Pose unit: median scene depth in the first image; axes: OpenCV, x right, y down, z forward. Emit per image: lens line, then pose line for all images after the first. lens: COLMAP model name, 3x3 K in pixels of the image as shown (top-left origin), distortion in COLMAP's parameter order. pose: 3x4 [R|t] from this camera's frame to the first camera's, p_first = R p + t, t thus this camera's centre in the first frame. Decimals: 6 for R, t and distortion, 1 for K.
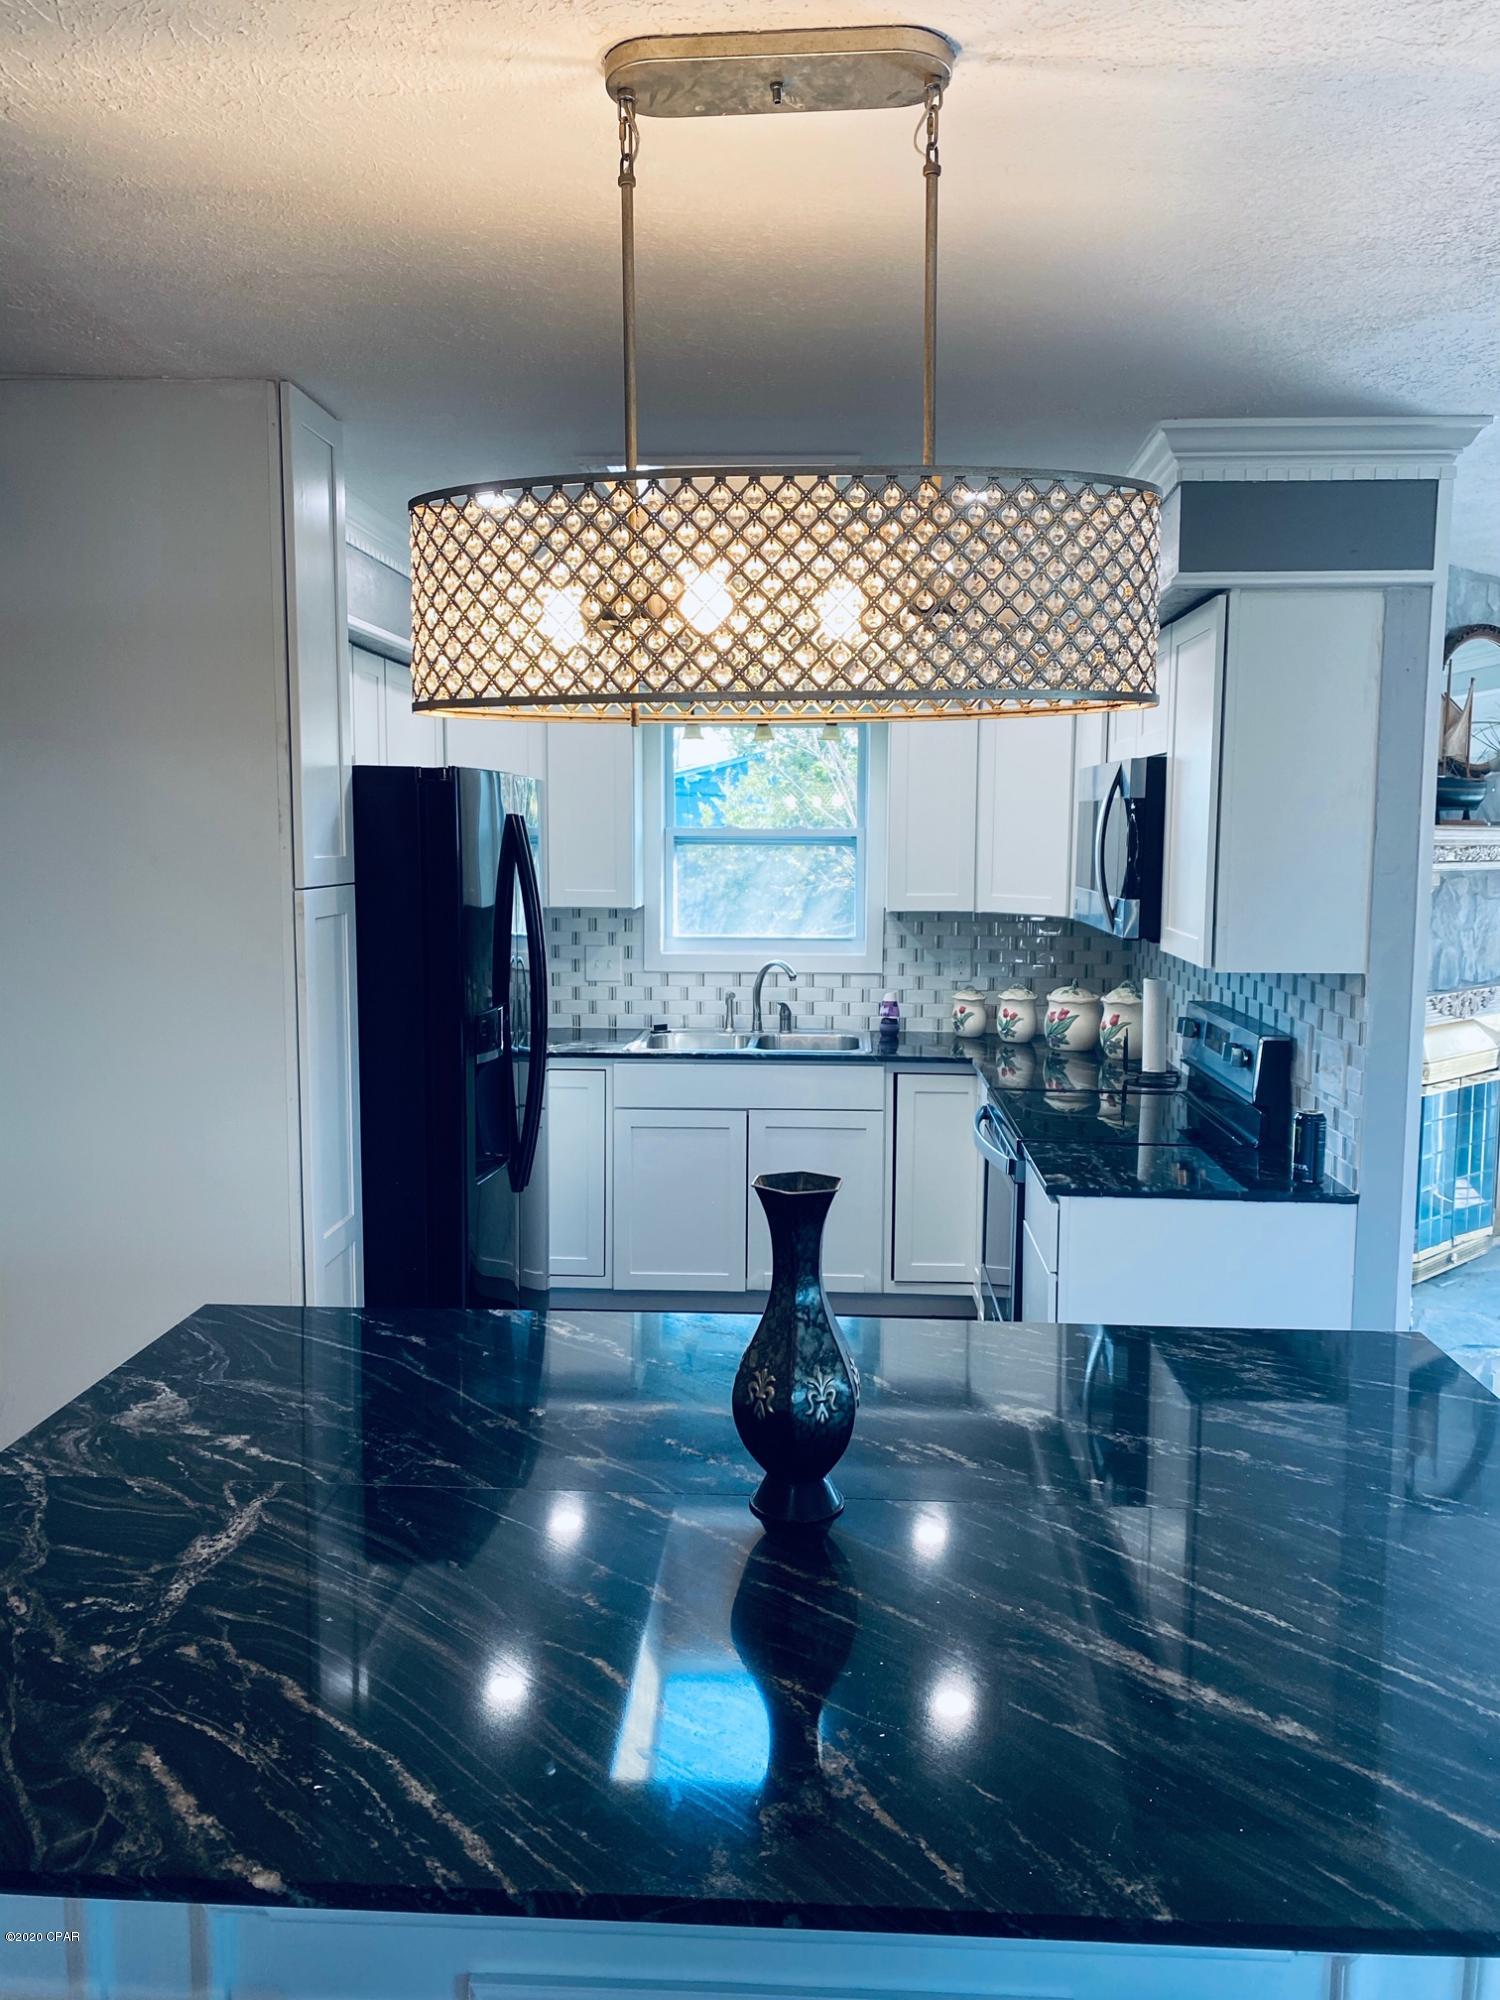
lens RADIAL K [[1535.9, 0, 743.4], [0, 1535.9, 1009.3], [0, 0, 1]] dist [0.045126, -0.044586]
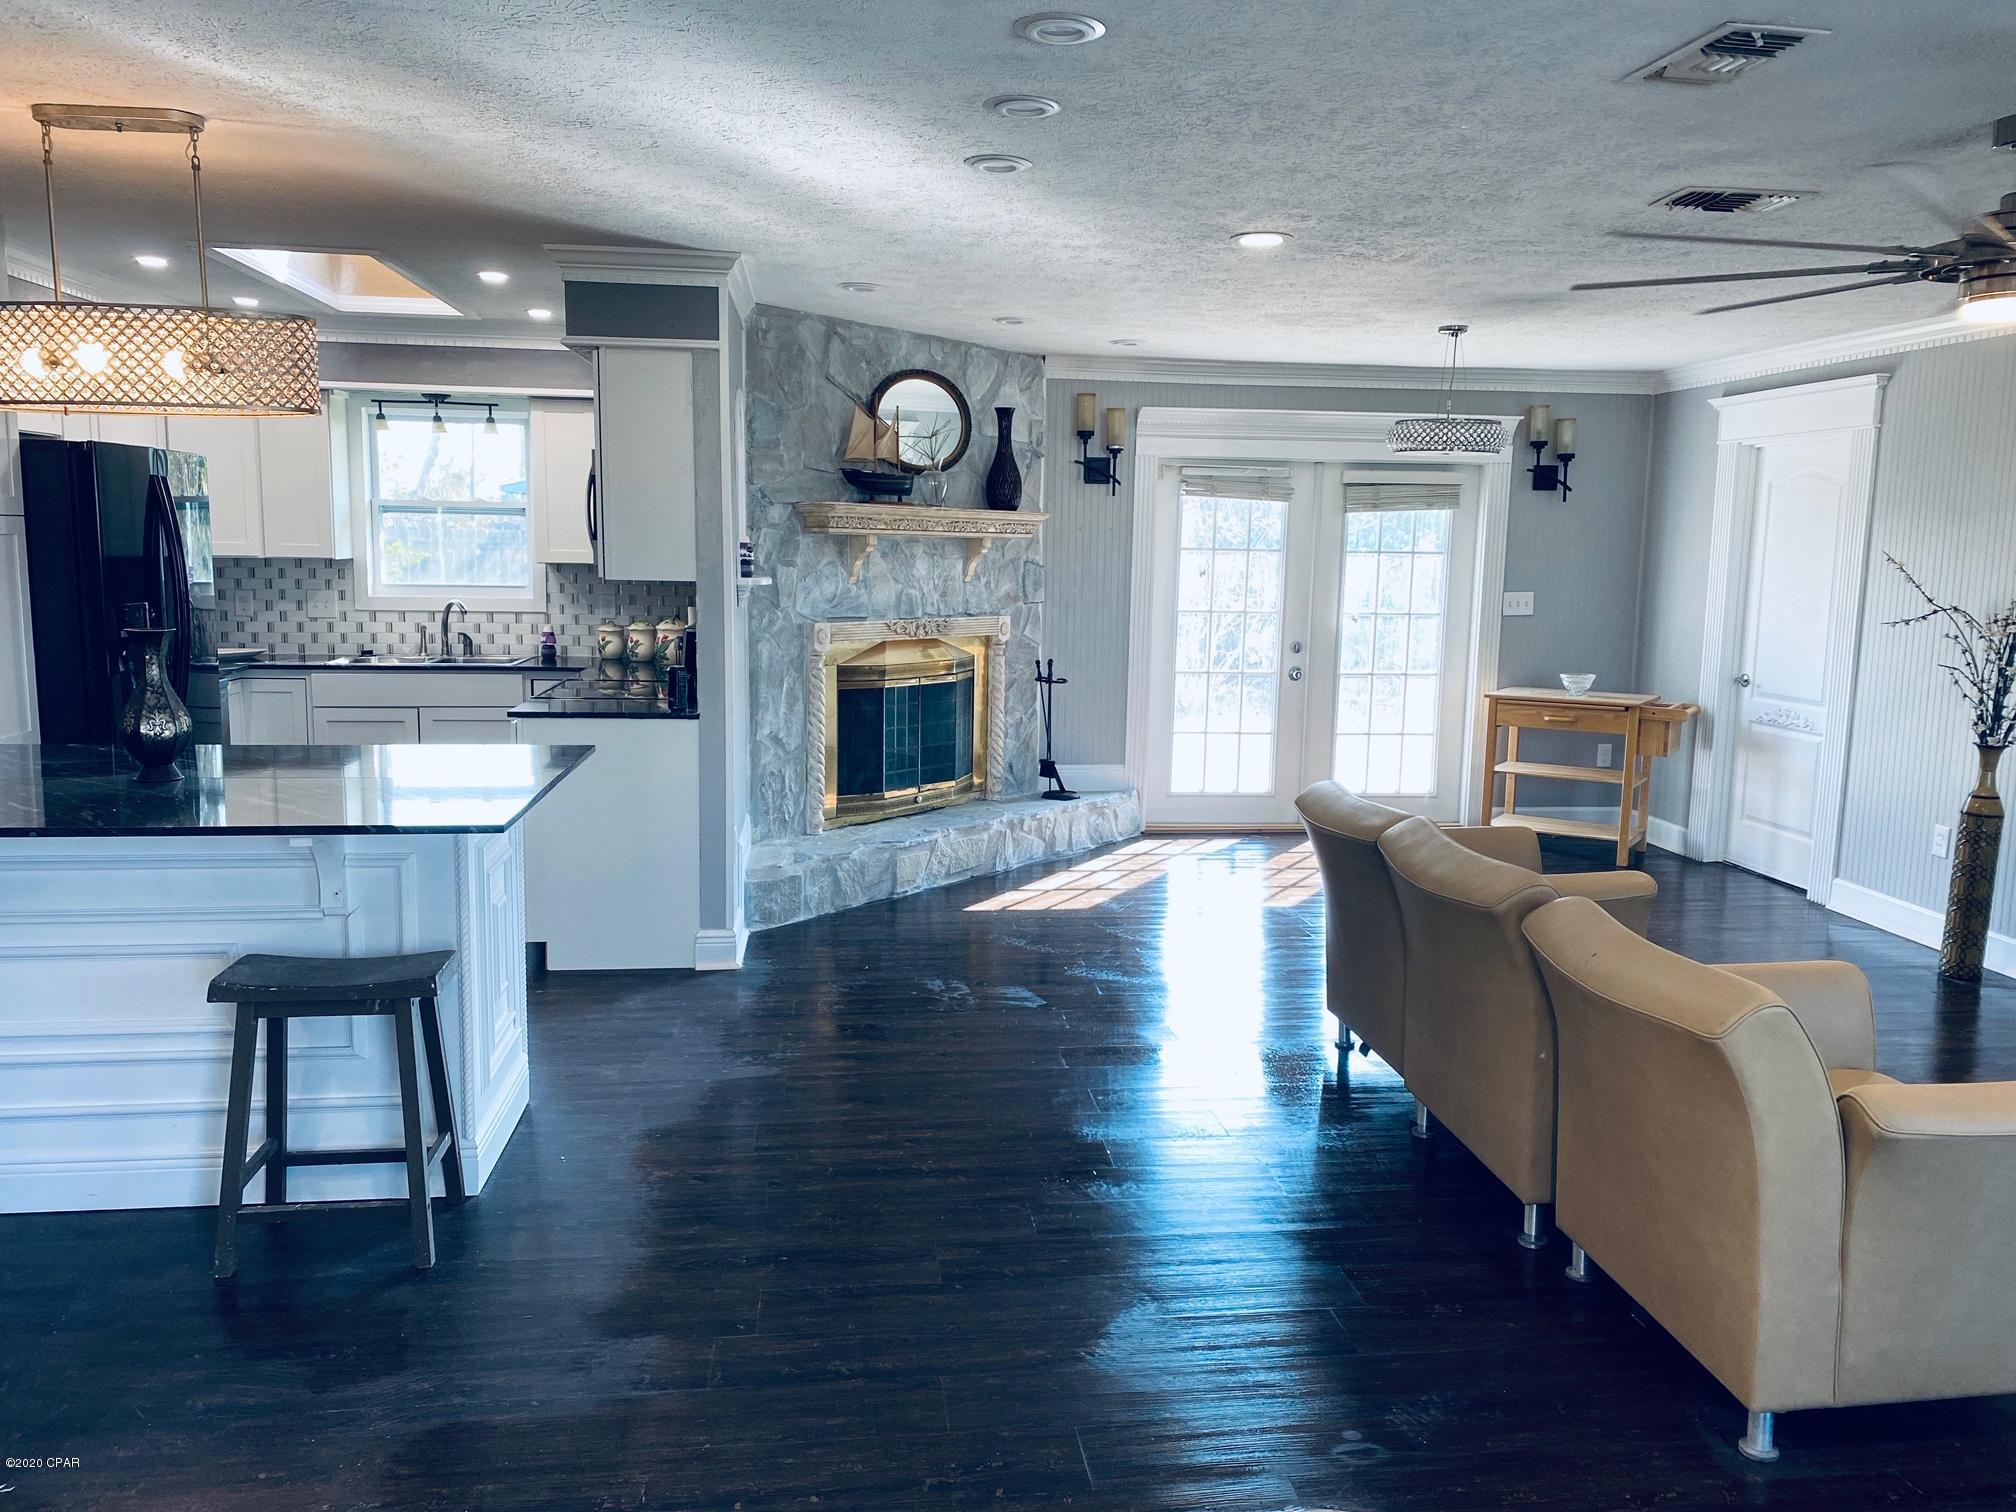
lens RADIAL K [[1548.2, 0, 1009.4], [0, 1548.2, 764.3], [0, 0, 1]] dist [0.045126, -0.044586]
pose [[0.981760, -0.015266, 0.189508, 0.227507], [0.009308, 0.999435, 0.032292, 0.068639], [-0.189894, -0.029940, 0.981348, -0.398976]]
